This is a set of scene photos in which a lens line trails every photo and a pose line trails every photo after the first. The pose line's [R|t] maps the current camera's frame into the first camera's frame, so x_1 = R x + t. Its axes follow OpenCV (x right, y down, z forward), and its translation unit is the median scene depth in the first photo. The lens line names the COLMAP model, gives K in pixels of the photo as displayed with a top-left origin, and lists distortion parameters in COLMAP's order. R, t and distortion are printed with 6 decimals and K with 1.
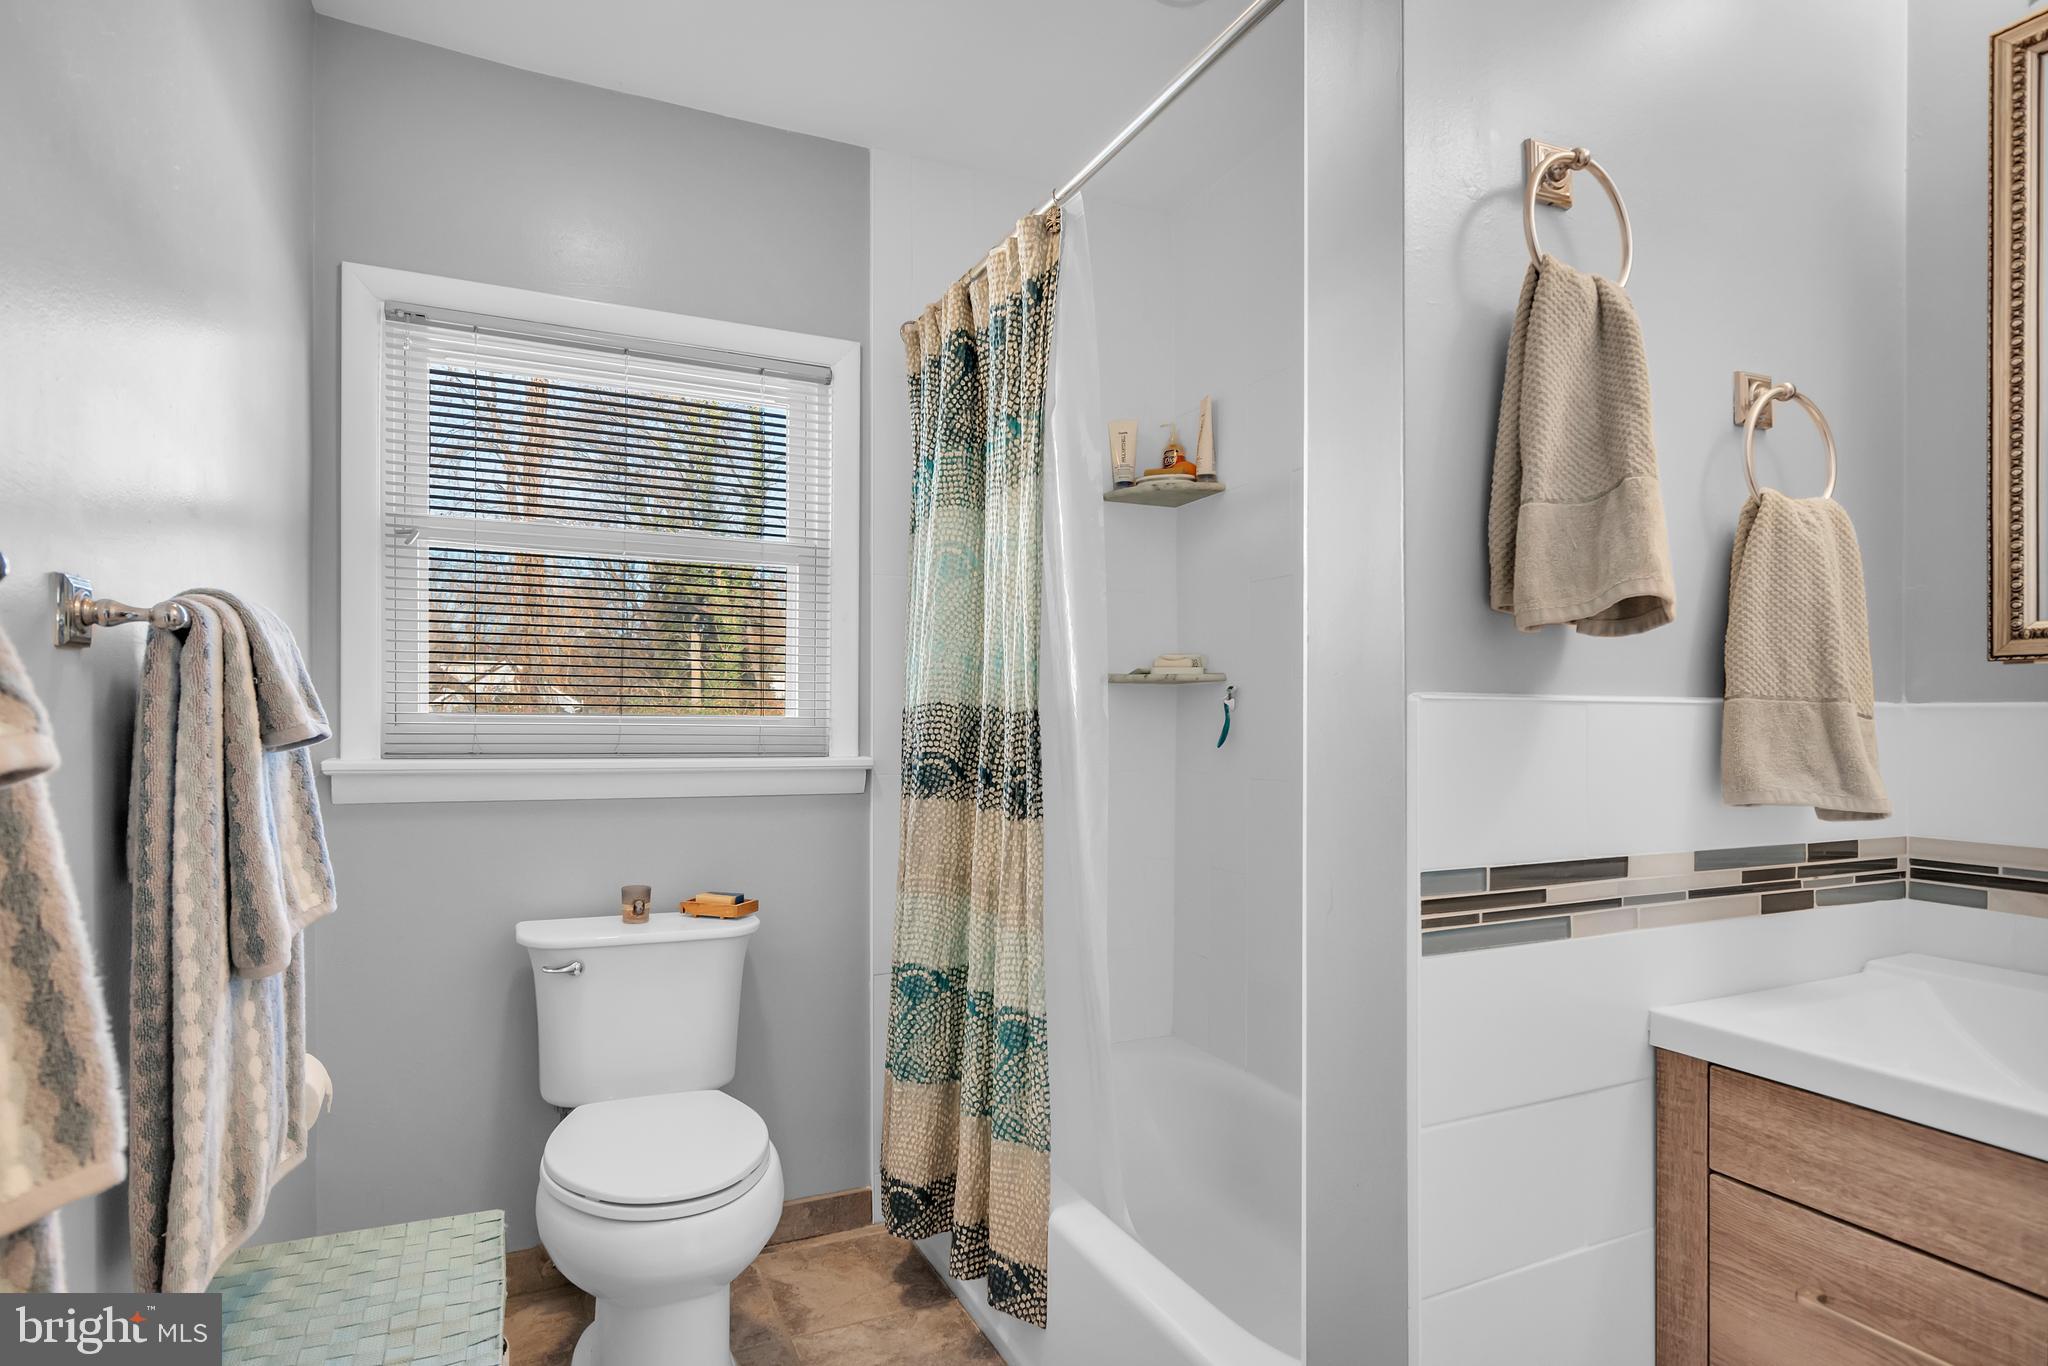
lens RADIAL K [[1092.6, 0, 1024.2], [0, 1092.6, 697.9], [0, 0, 1]] dist [0.005538, -0.002446]
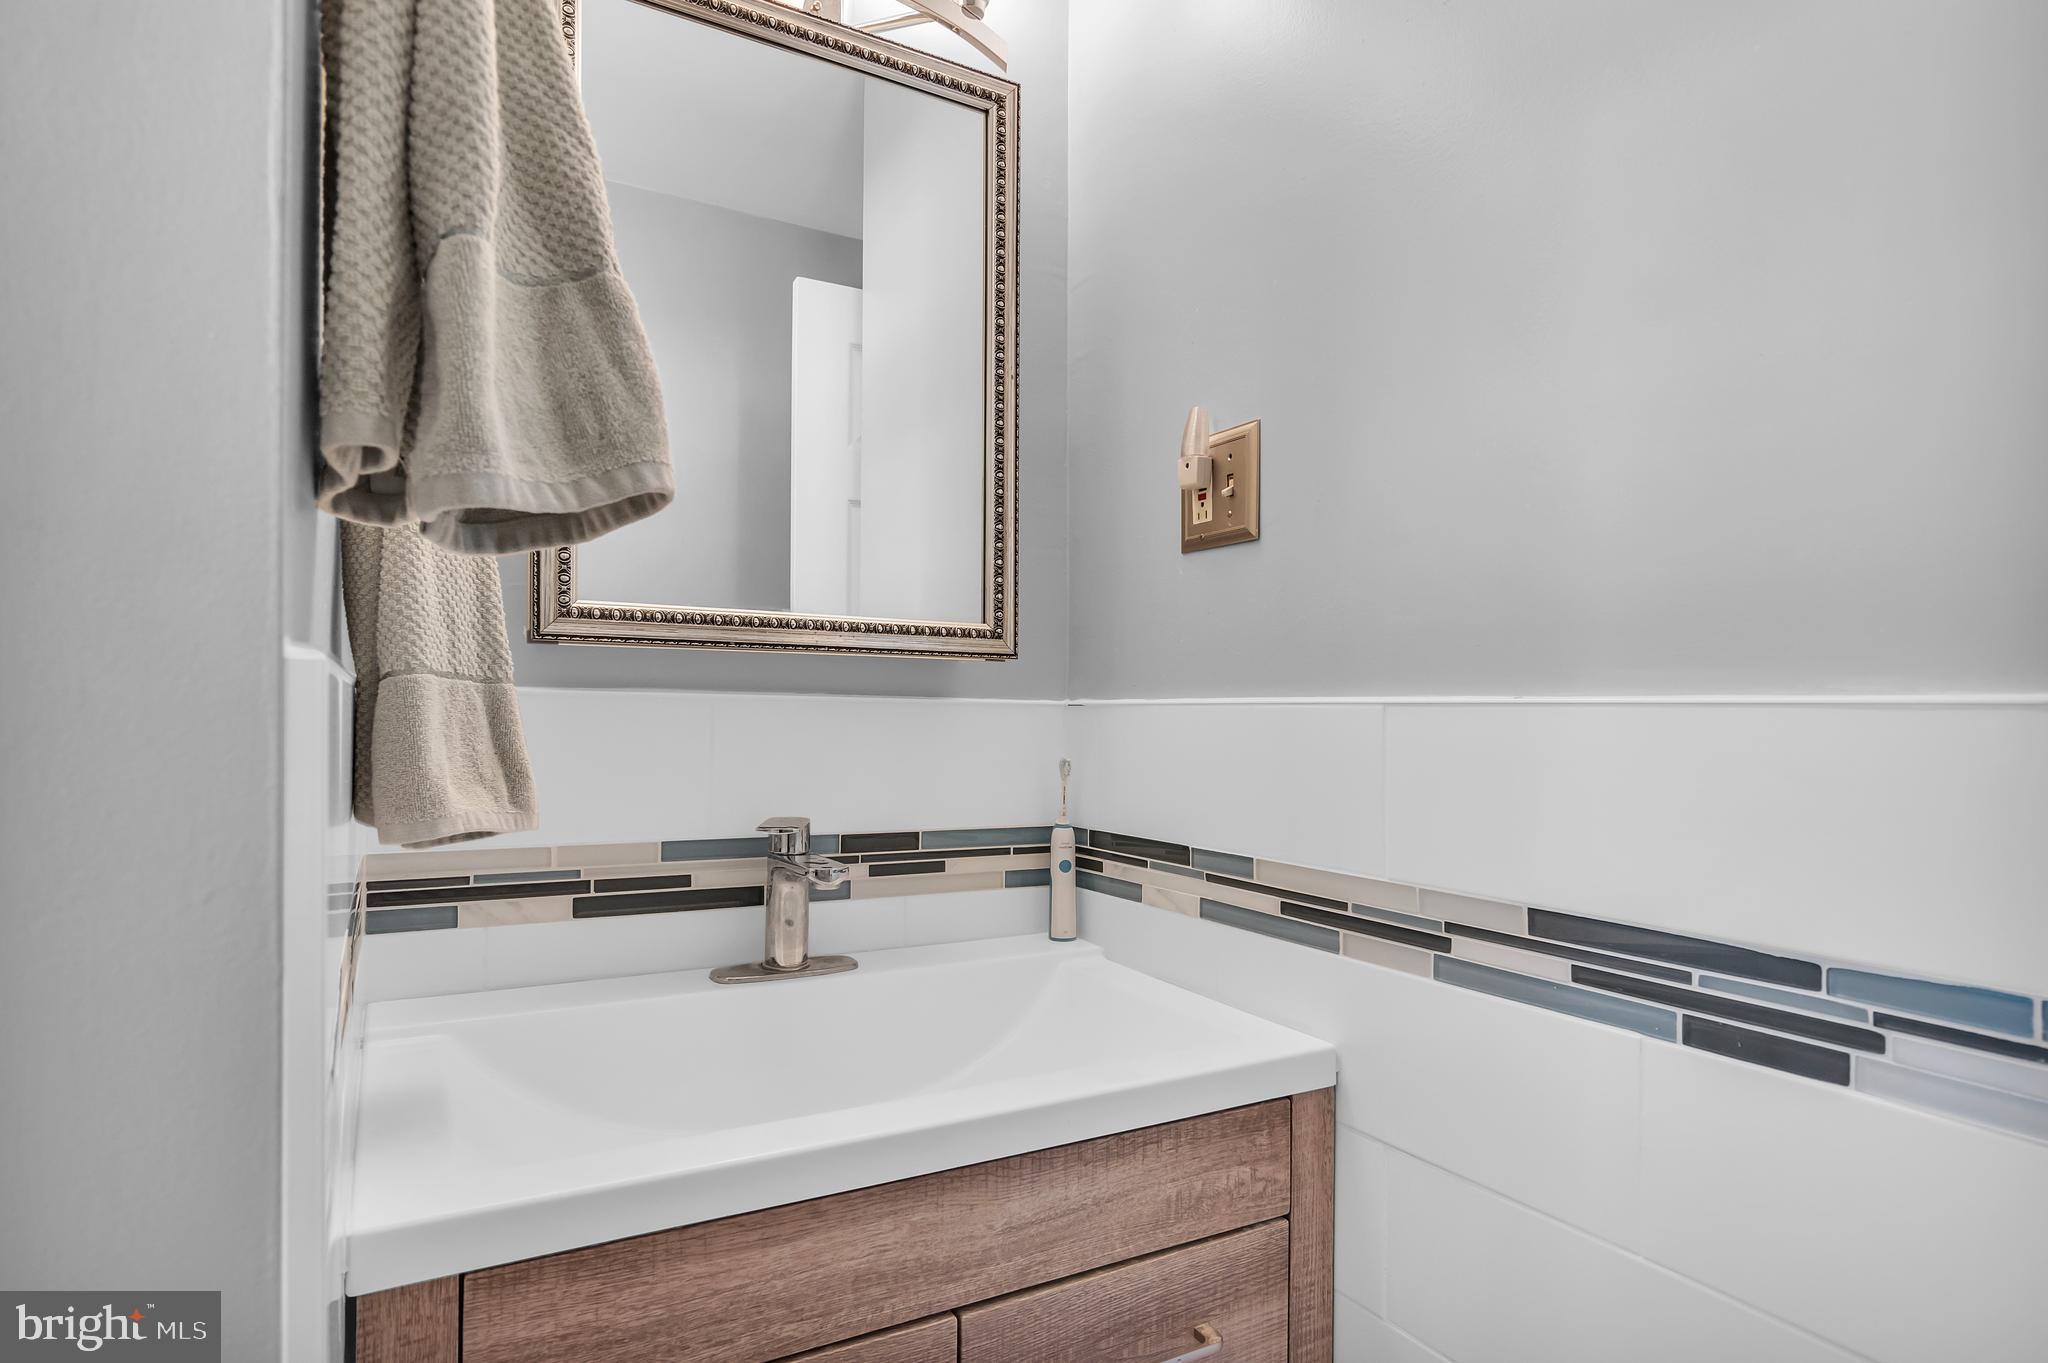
lens RADIAL K [[1092.6, 0, 1014.1], [0, 1092.6, 699.6], [0, 0, 1]] dist [0.005538, -0.002446]
pose [[-0.074172, 0.005445, 0.997231, -0.006007], [-0.031775, 0.999464, -0.007820, 0.008985], [-0.996739, -0.032267, -0.073959, 0.714393]]
